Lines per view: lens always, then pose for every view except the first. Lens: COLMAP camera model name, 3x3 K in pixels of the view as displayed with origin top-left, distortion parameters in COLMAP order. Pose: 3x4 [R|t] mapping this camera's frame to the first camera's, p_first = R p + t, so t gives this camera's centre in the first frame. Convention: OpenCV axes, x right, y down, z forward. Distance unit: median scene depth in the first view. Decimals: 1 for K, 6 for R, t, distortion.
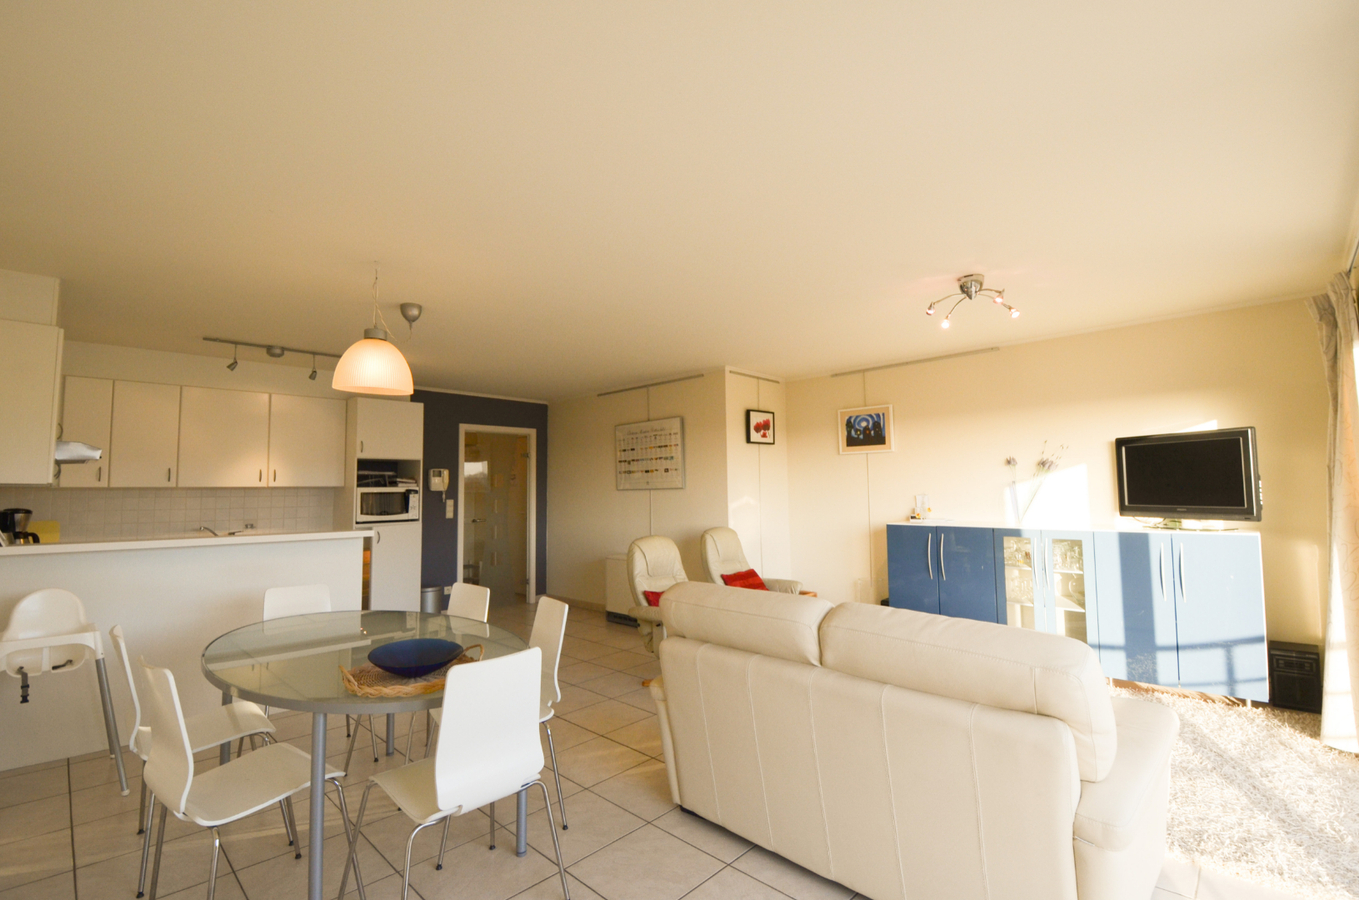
lens RADIAL K [[607.8, 0, 679.5], [0, 607.8, 450.0], [0, 0, 1]] dist [-0.000867, -0.000110]
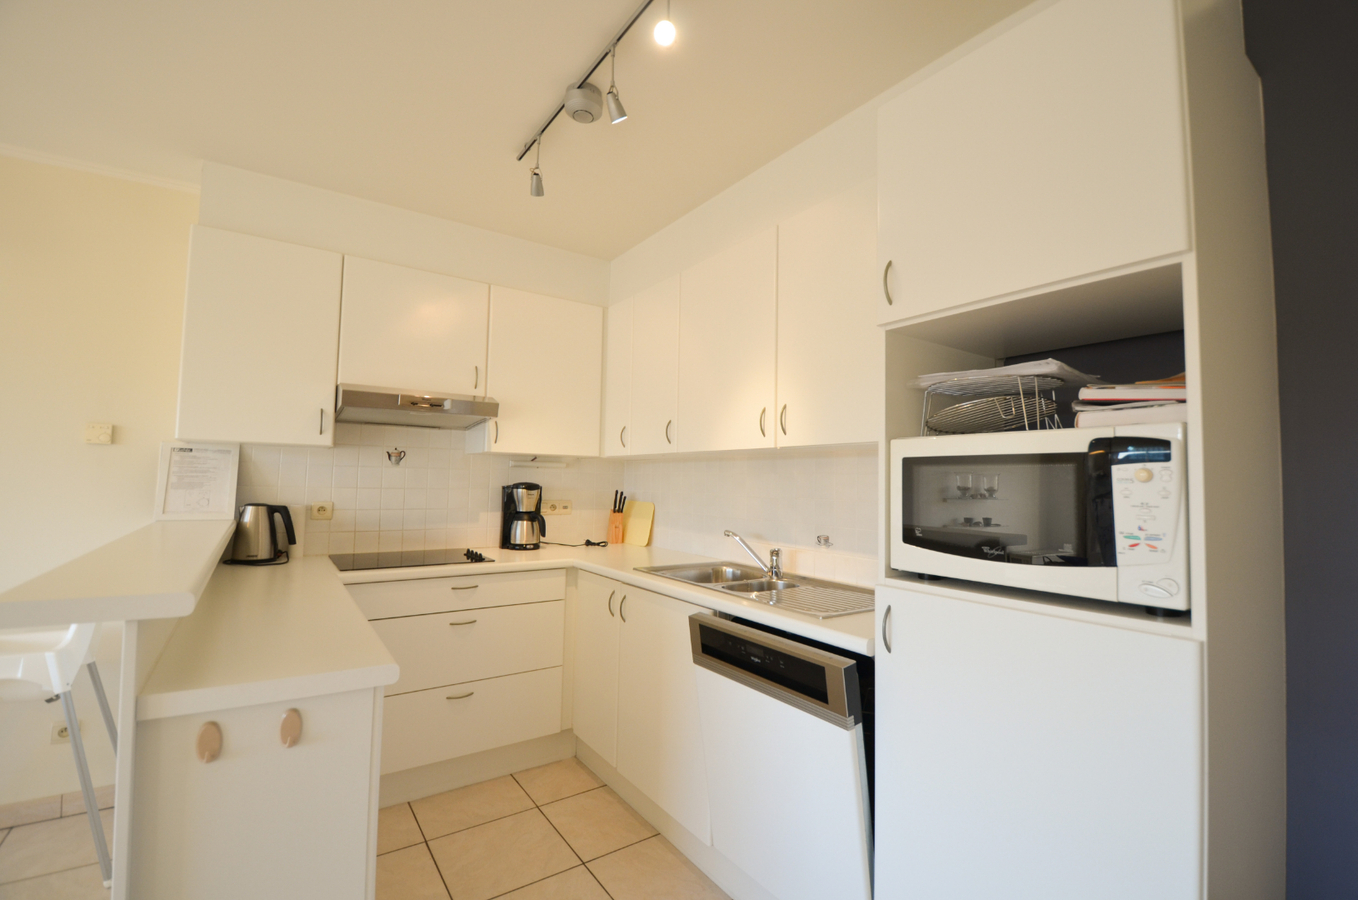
lens RADIAL K [[607.3, 0, 679.0], [0, 607.3, 450.0], [0, 0, 1]] dist [-0.000867, -0.000110]
pose [[-0.201764, -0.034936, -0.978811, -0.236987], [0.062690, 0.996854, -0.048502, 0.068622], [0.977426, -0.071148, -0.198940, 0.901314]]
